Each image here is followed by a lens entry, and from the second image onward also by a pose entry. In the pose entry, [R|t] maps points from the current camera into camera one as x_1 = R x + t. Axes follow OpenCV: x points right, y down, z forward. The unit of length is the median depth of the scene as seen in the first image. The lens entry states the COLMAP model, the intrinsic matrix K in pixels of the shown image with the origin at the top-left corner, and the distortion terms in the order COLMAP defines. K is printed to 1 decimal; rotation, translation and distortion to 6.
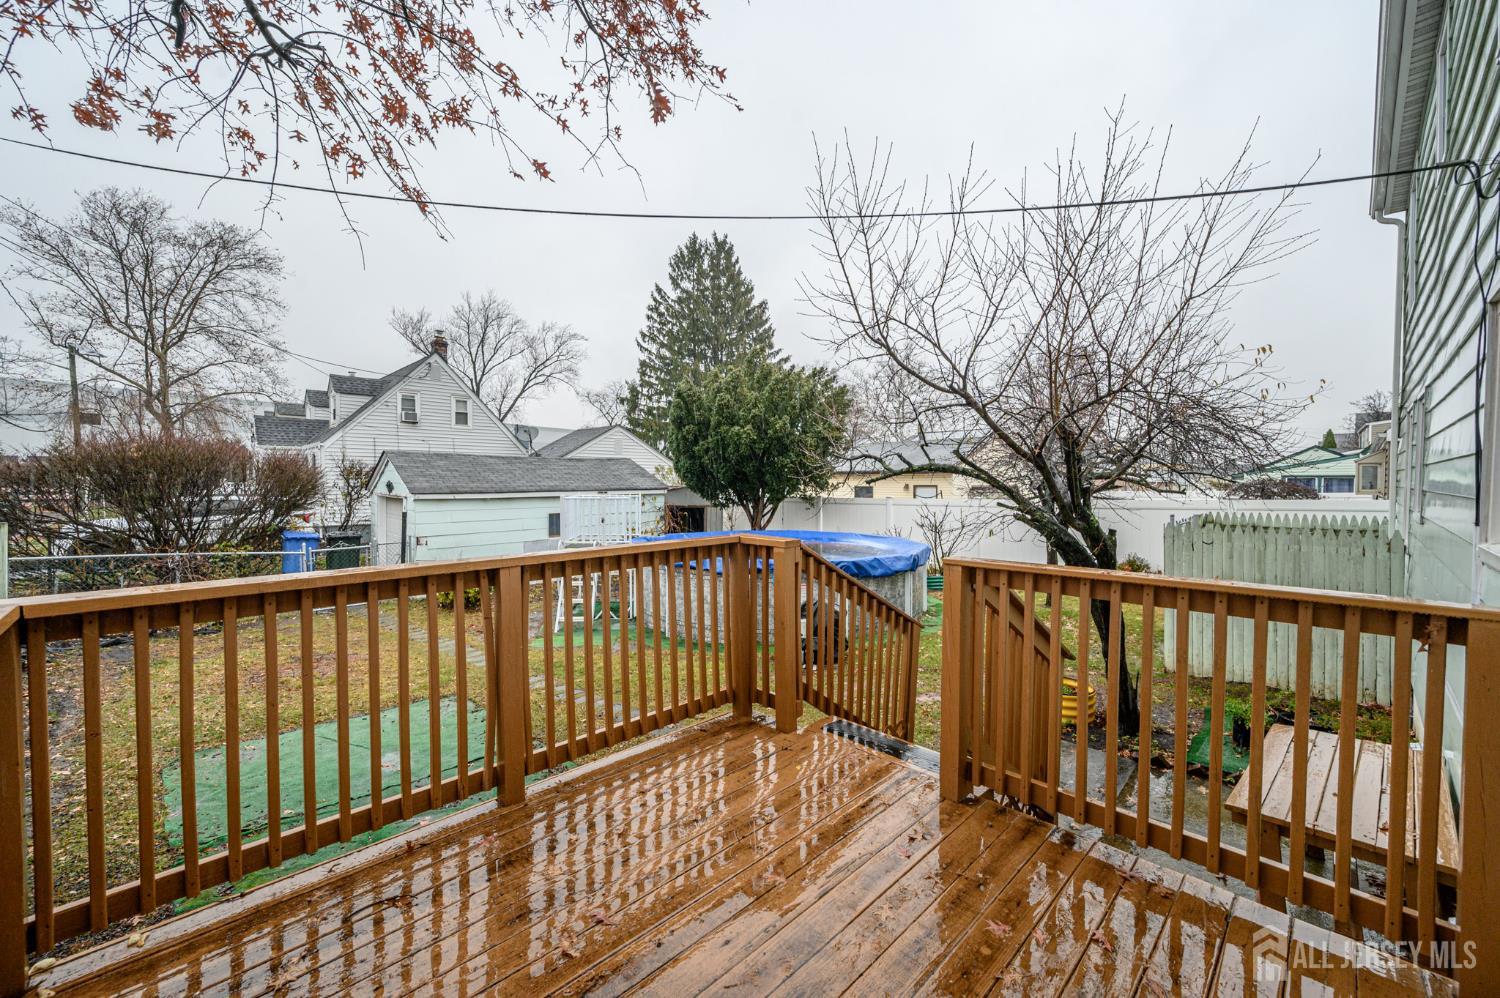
lens RADIAL K [[593.5, 0, 746.6], [0, 593.5, 498.7], [0, 0, 1]] dist [-0.001304, -0.000308]
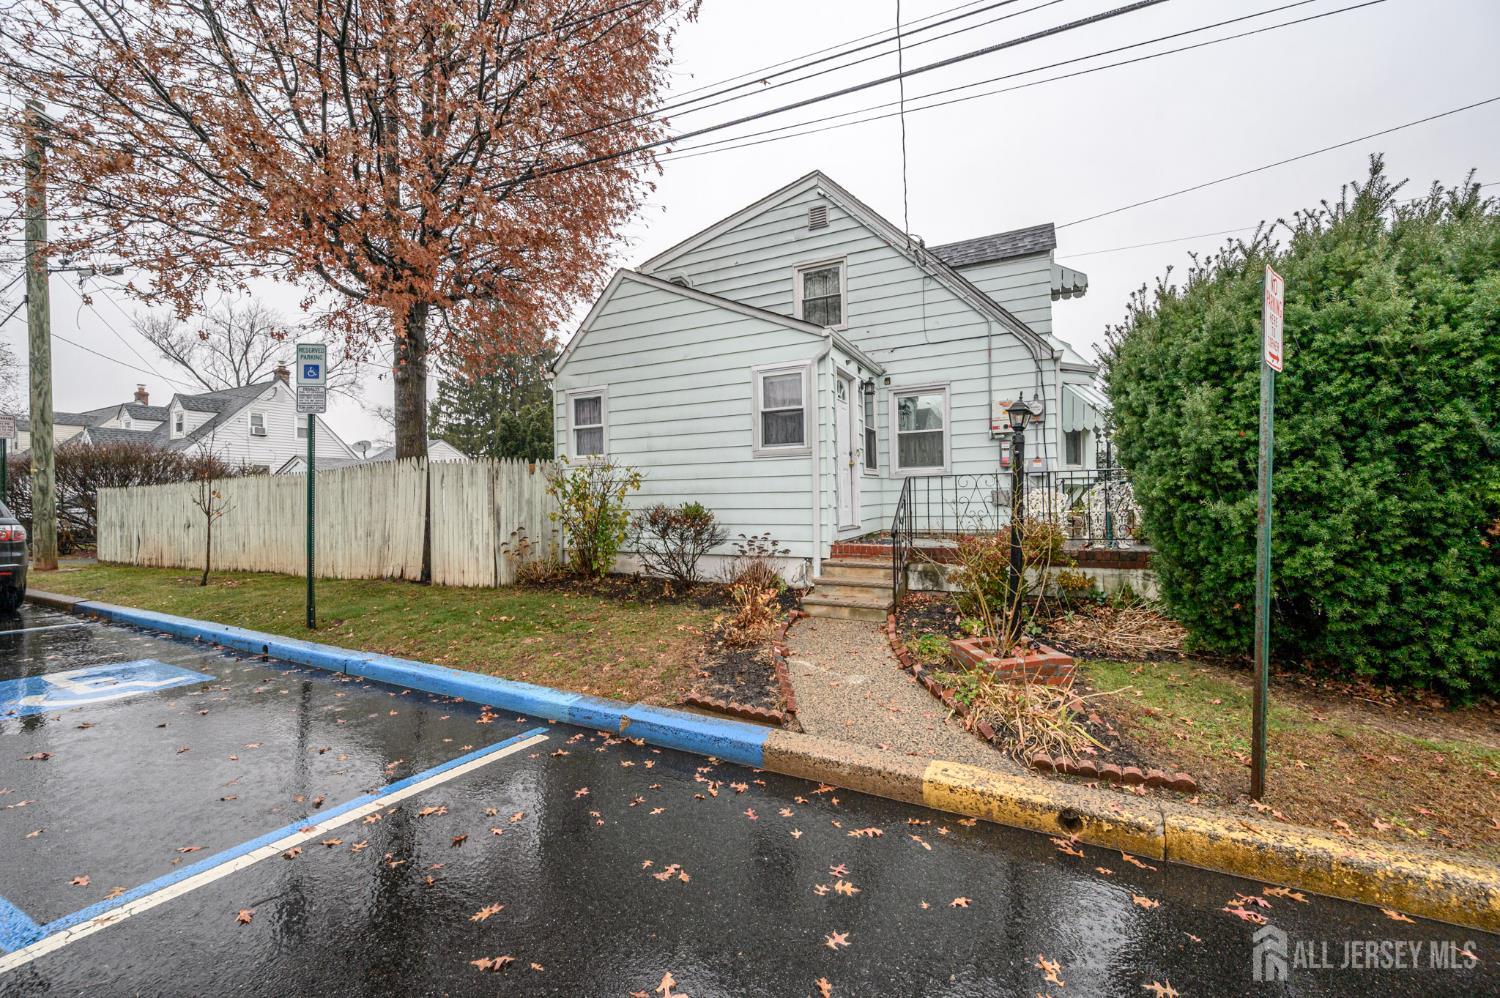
lens RADIAL K [[593.5, 0, 747.4], [0, 593.5, 496.0], [0, 0, 1]] dist [-0.001304, -0.000308]
pose [[0.941973, -0.016709, 0.335273, -0.014523], [0.027756, 0.999217, -0.028183, 0.030972], [-0.334540, 0.035854, 0.941699, -0.254958]]
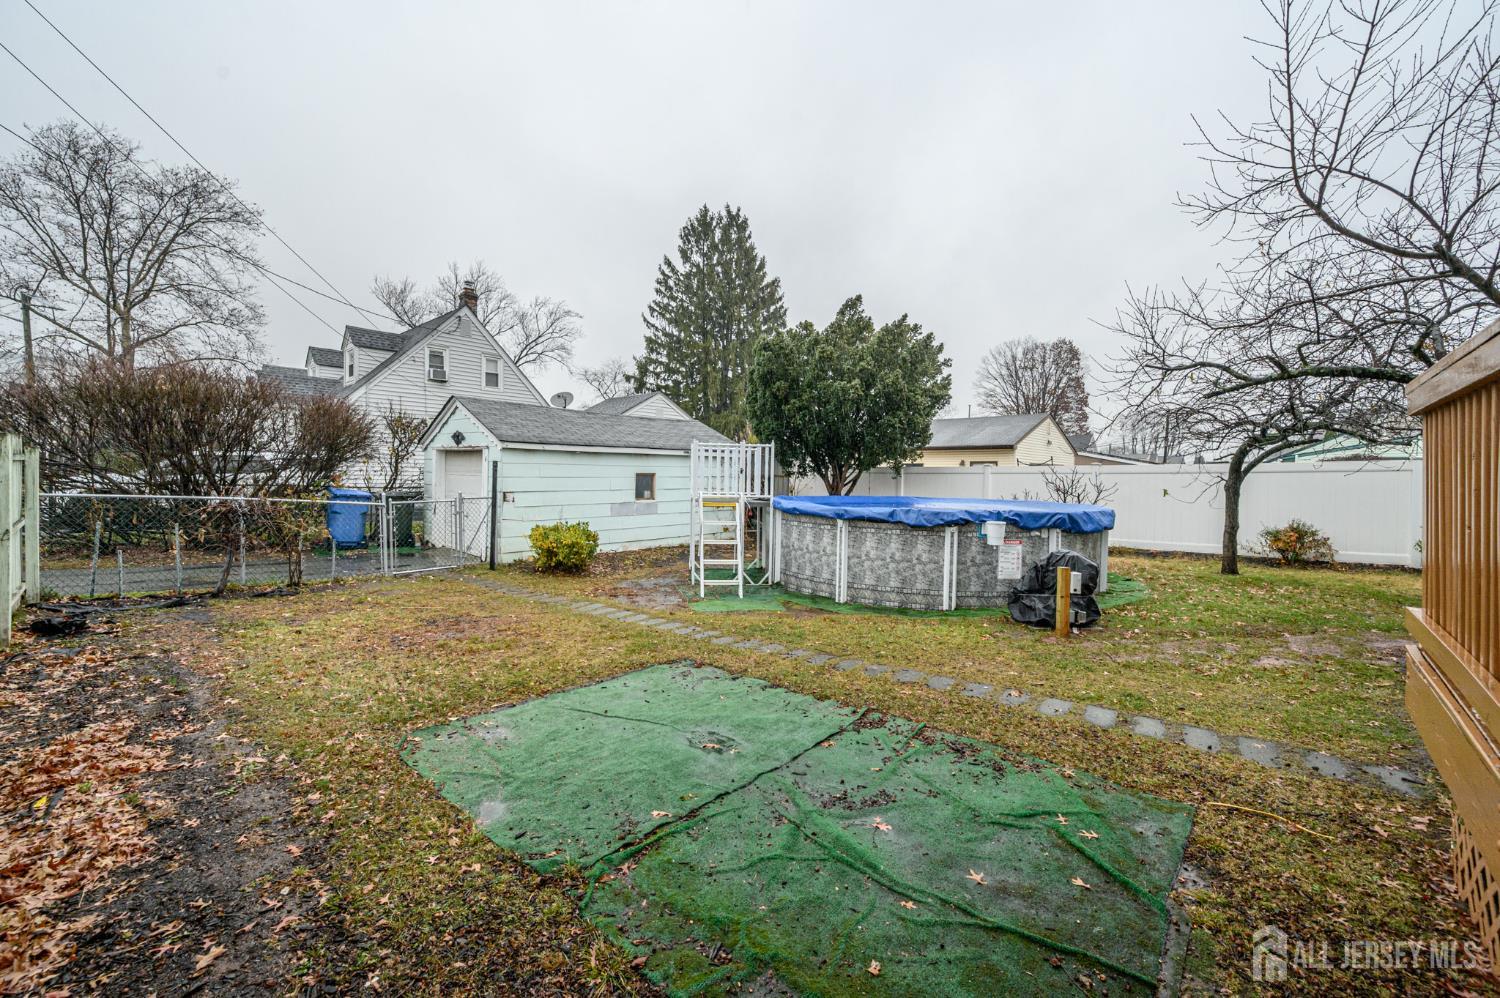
lens RADIAL K [[593.5, 0, 748.3], [0, 593.5, 499.2], [0, 0, 1]] dist [-0.001304, -0.000308]
pose [[0.998488, 0.012082, 0.053630, -0.073608], [-0.012761, 0.999842, 0.012347, 0.017707], [-0.053472, -0.013013, 0.998485, 0.036030]]
